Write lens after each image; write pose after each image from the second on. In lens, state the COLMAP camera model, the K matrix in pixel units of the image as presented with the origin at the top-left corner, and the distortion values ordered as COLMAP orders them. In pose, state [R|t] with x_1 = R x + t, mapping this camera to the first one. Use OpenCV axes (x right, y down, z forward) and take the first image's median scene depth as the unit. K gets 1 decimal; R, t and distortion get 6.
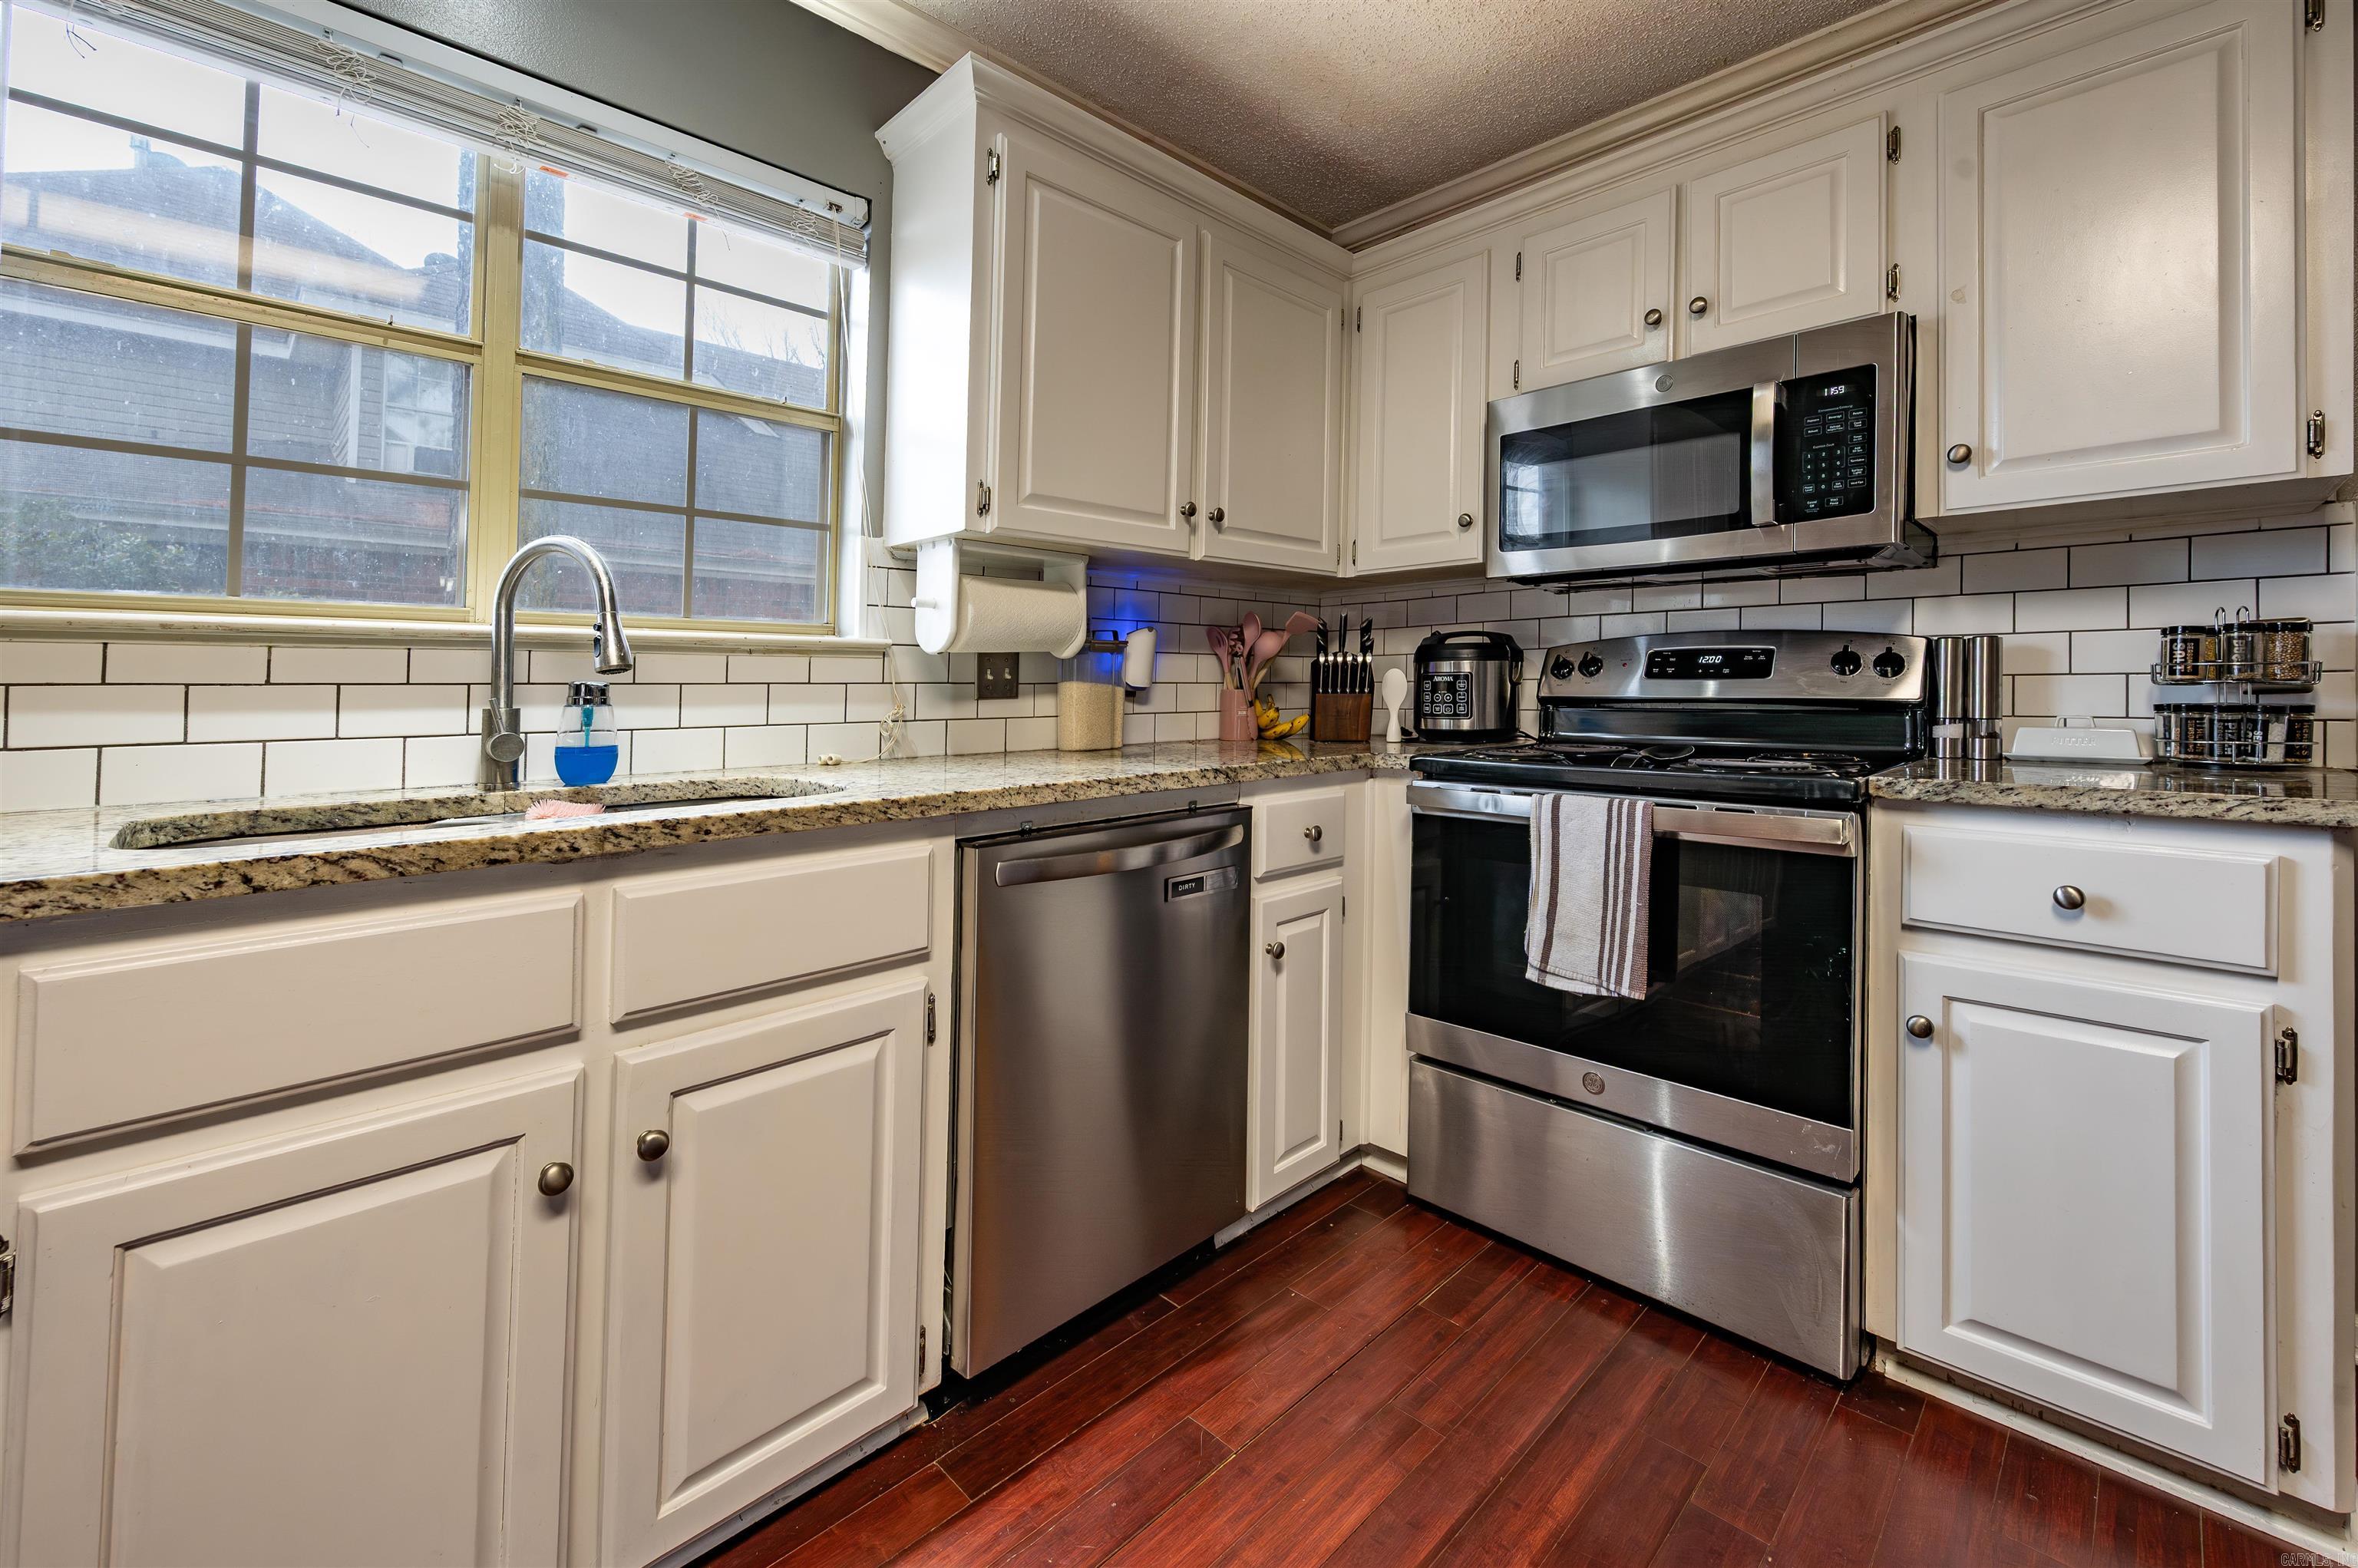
lens RADIAL K [[961.7, 0, 1169.2], [0, 961.7, 682.9], [0, 0, 1]] dist [0.001330, -0.001437]
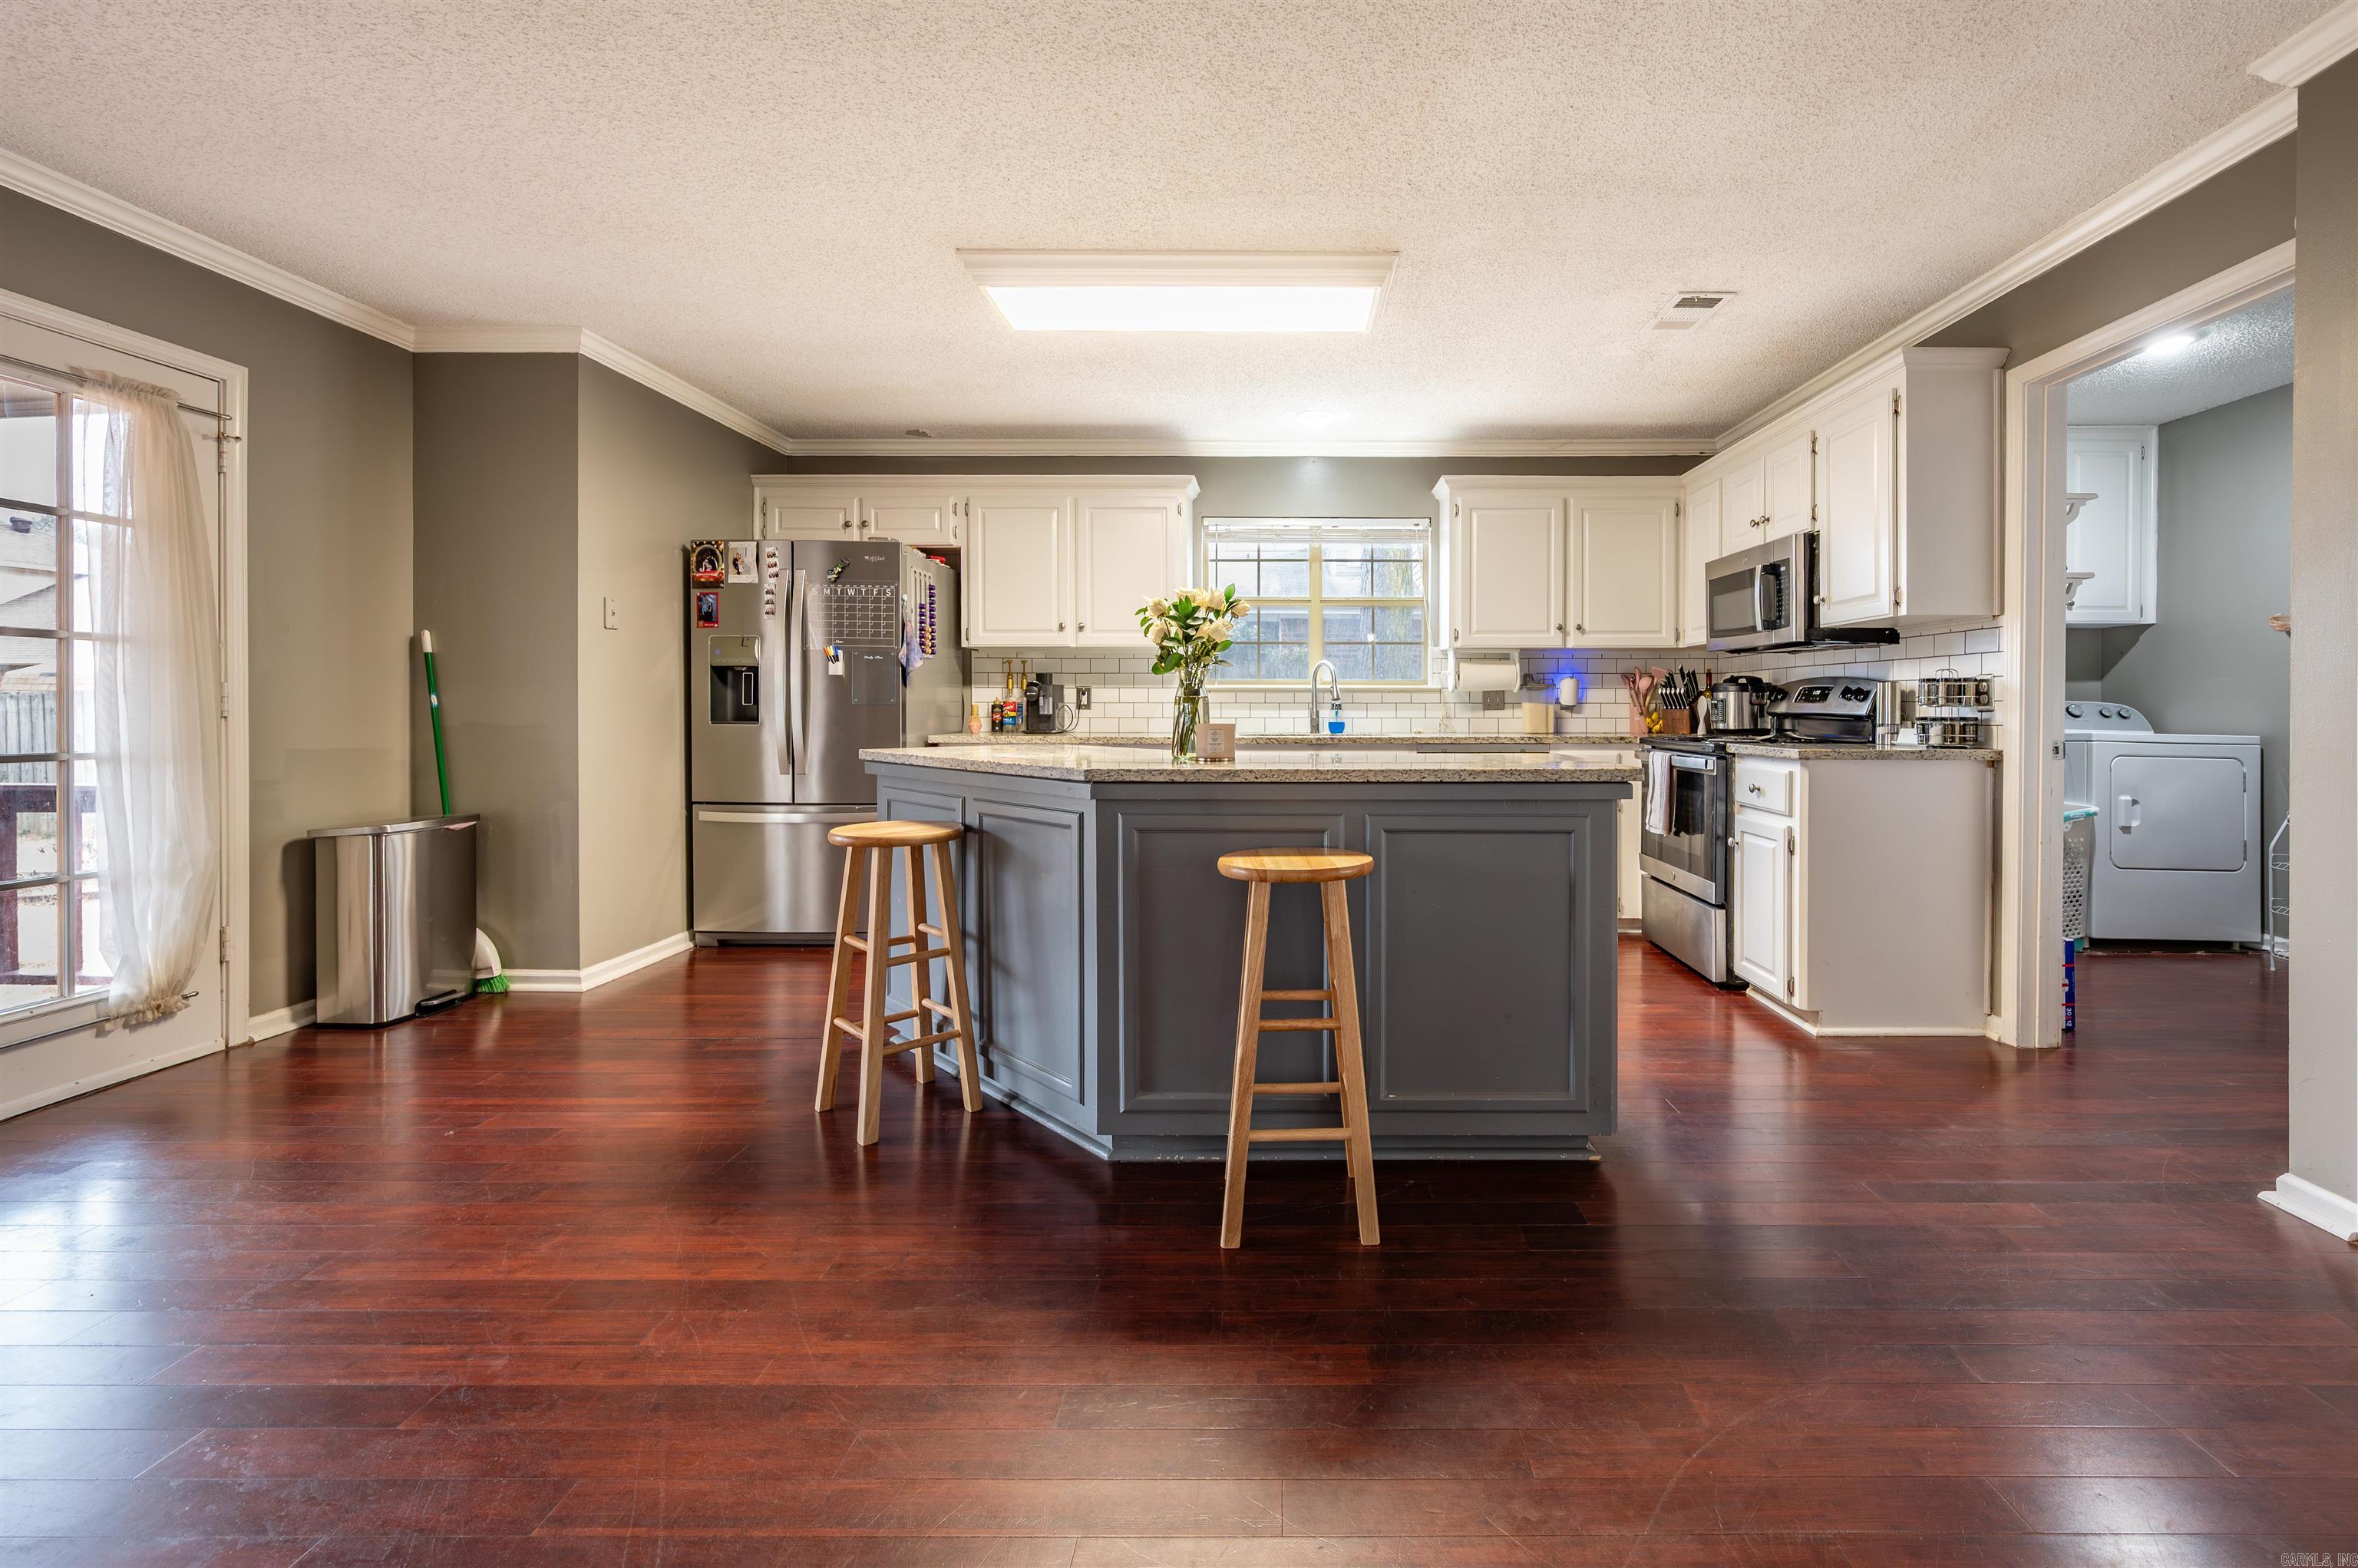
lens RADIAL K [[961.7, 0, 1279.4], [0, 961.7, 705.7], [0, 0, 1]] dist [0.001330, -0.001437]
pose [[0.719564, 0.006956, -0.694391, 1.109266], [-0.000302, 0.999953, 0.009703, -0.015893], [0.694426, -0.006772, 0.719532, -1.083986]]
